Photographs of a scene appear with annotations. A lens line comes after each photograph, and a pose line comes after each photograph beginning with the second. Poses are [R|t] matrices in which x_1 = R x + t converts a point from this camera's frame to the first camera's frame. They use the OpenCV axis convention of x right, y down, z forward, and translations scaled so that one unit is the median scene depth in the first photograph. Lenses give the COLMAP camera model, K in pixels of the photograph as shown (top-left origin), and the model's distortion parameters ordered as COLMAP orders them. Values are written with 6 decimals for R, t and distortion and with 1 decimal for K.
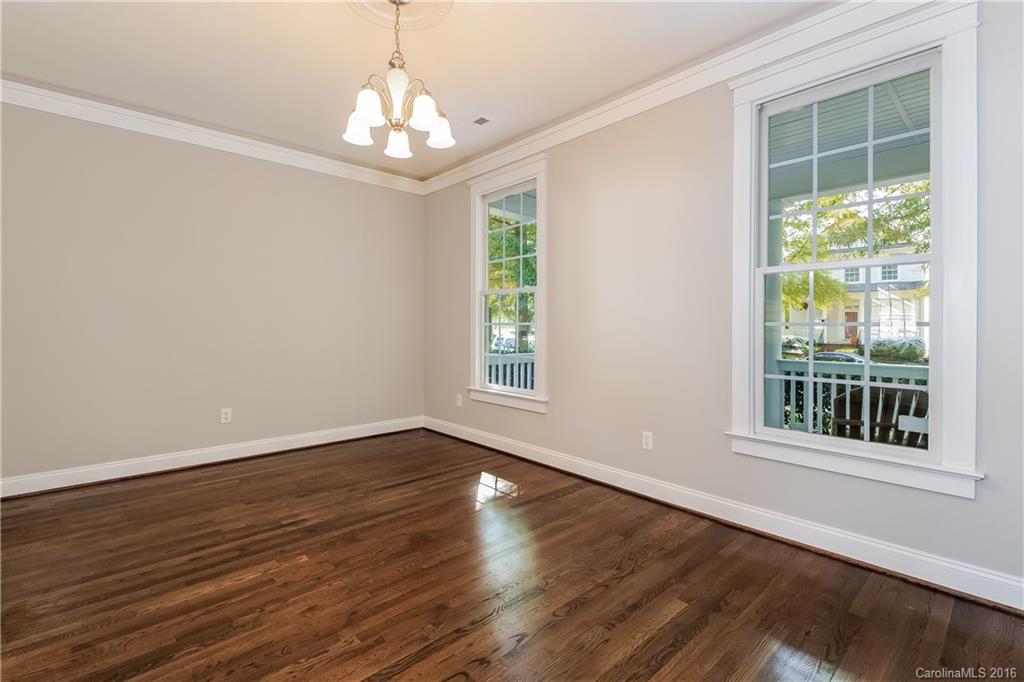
lens RADIAL K [[466.0, 0, 507.9], [0, 466.0, 322.7], [0, 0, 1]] dist [0.001343, -0.000069]
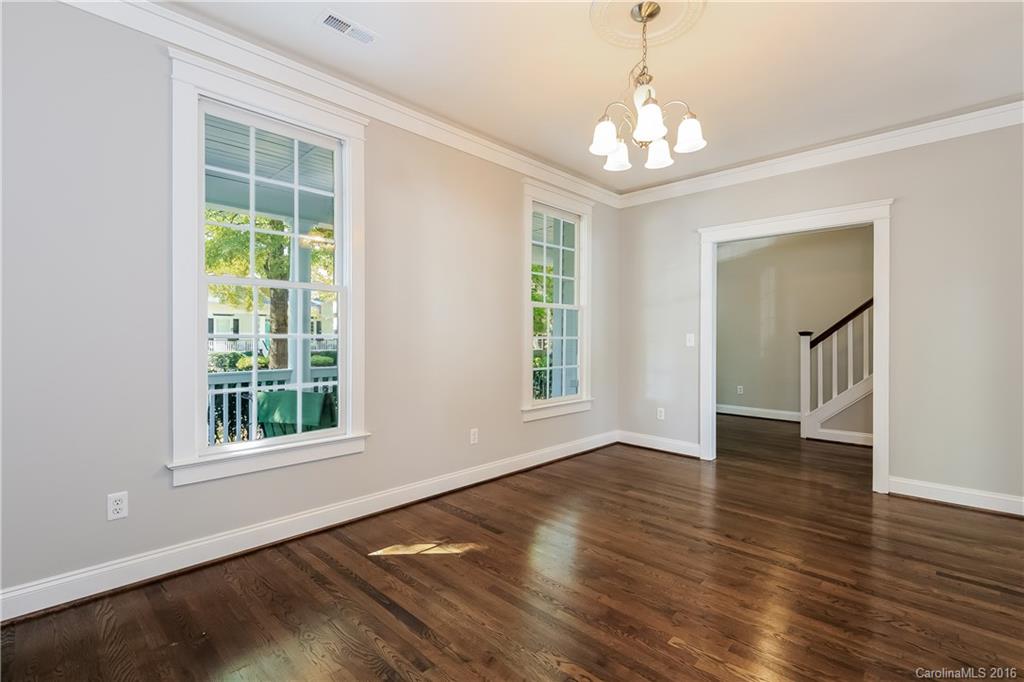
lens RADIAL K [[474.8, 0, 507.5], [0, 474.8, 338.4], [0, 0, 1]] dist [0.002481, -0.009813]
pose [[-0.048678, -0.010681, 0.998757, -0.868207], [0.000286, 0.999943, 0.010707, -0.006147], [-0.998814, 0.000807, -0.048672, 0.945348]]
